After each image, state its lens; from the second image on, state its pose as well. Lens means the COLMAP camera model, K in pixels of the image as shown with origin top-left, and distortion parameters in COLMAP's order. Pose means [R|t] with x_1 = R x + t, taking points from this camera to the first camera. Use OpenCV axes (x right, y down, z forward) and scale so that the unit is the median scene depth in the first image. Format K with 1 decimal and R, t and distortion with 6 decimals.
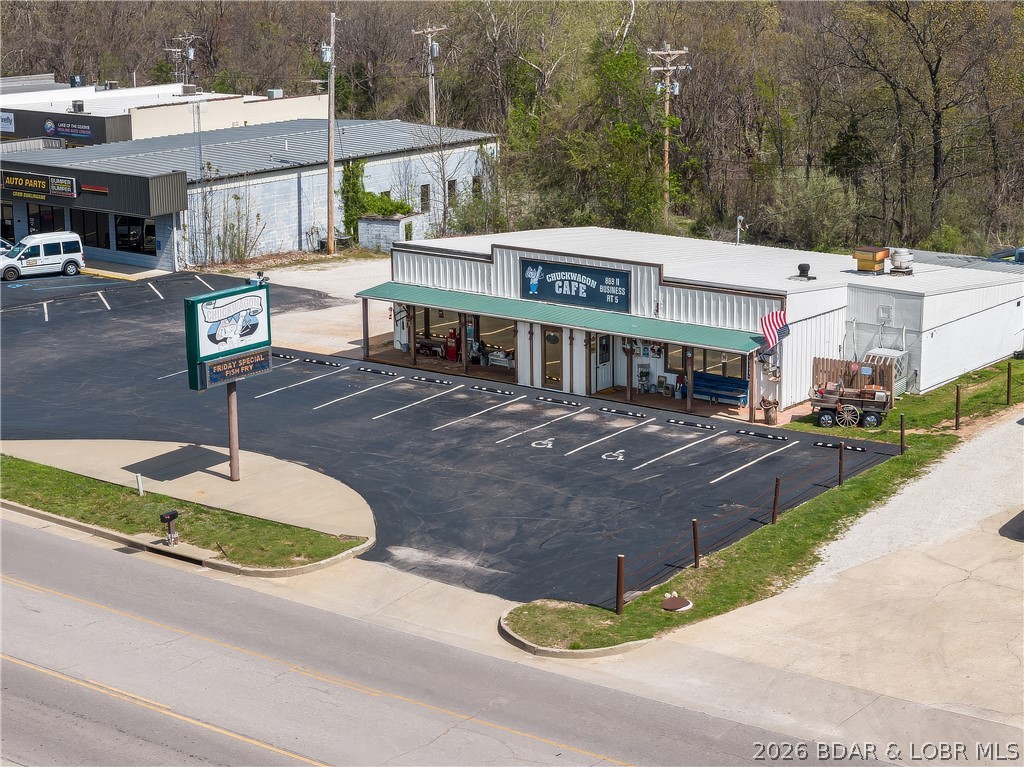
lens RADIAL K [[2033.9, 0, 512.0], [0, 2033.9, 383.5], [0, 0, 1]] dist [-0.023222, 0.050621]
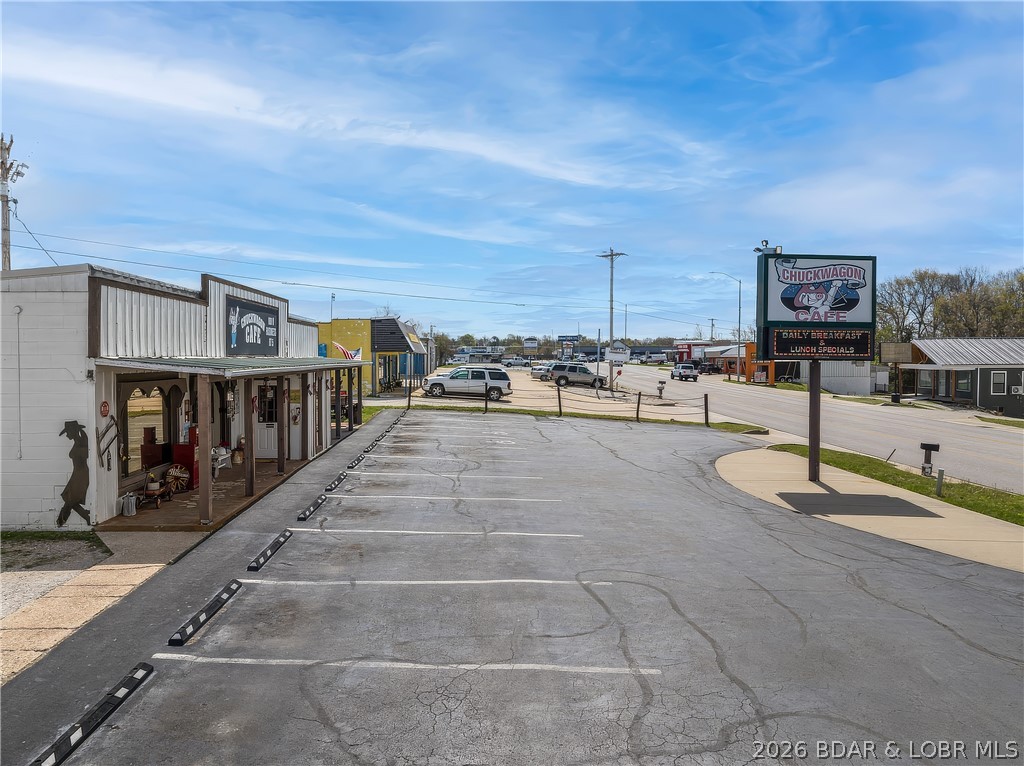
lens RADIAL K [[720.1, 0, 519.8], [0, 720.1, 377.5], [0, 0, 1]] dist [-0.039771, -0.001917]
pose [[-0.687572, -0.011190, 0.726030, -0.243784], [0.170925, 0.969290, 0.176810, -0.063187], [-0.705712, 0.245666, -0.664544, 1.143063]]
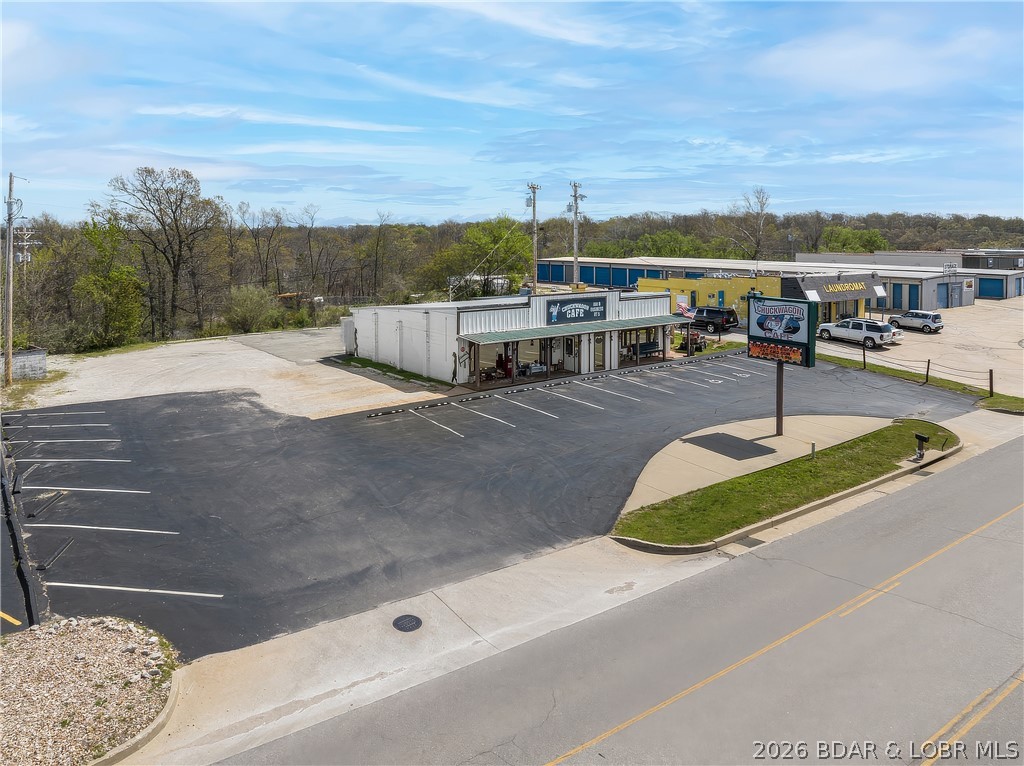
lens RADIAL K [[751.6, 0, 512.8], [0, 751.6, 272.9], [0, 0, 1]] dist [-0.026897, -0.001102]
pose [[0.234010, -0.040529, 0.971389, -0.606357], [0.214749, 0.976607, -0.010986, -0.086067], [-0.948220, 0.211176, 0.237240, 0.918262]]
